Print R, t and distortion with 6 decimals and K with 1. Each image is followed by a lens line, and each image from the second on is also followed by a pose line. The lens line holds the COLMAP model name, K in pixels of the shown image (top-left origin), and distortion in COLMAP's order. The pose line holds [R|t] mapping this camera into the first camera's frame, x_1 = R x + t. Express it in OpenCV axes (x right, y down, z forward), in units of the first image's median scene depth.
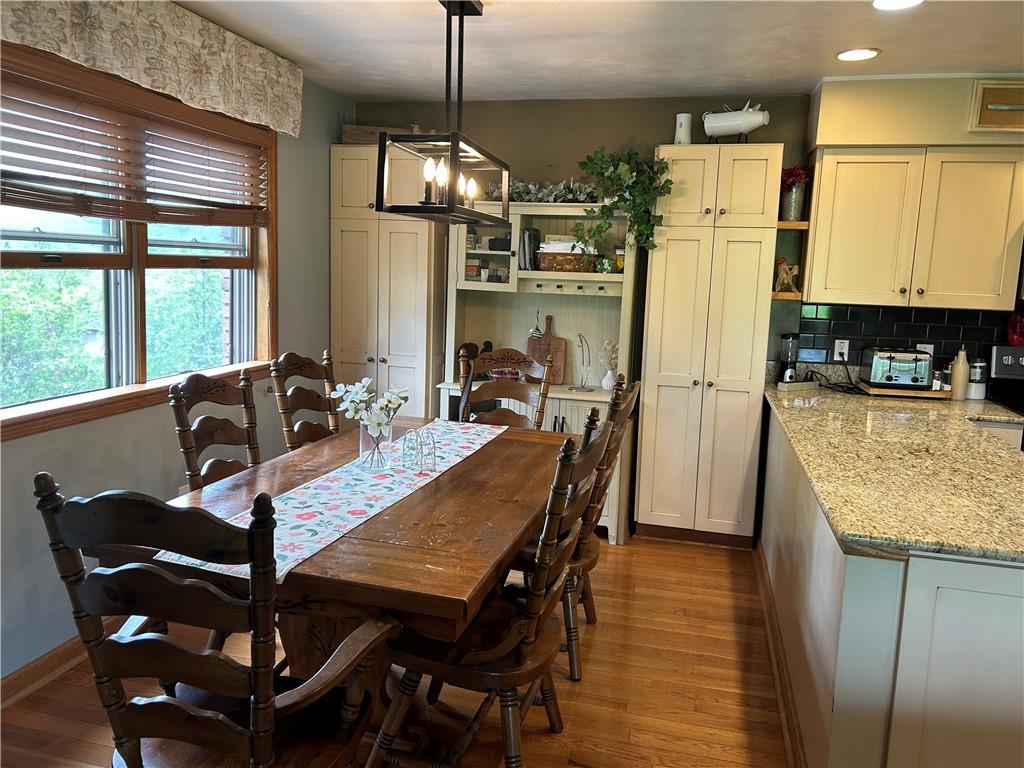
lens RADIAL K [[772.1, 0, 512.4], [0, 772.1, 390.3], [0, 0, 1]] dist [0.050182, -0.056546]
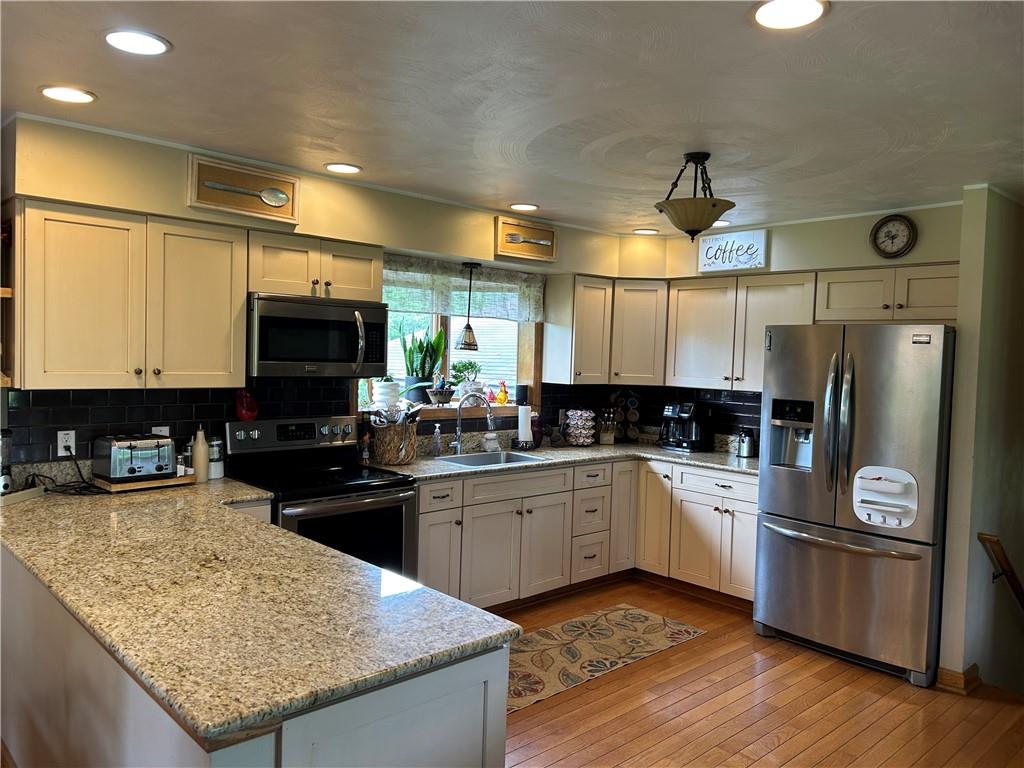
lens RADIAL K [[772.1, 0, 512.4], [0, 772.1, 390.3], [0, 0, 1]] dist [0.050182, -0.056546]
pose [[0.547614, -0.056178, 0.834843, -0.007459], [0.119980, 0.992705, -0.011900, -0.044710], [-0.828084, 0.106681, 0.550360, 0.160113]]
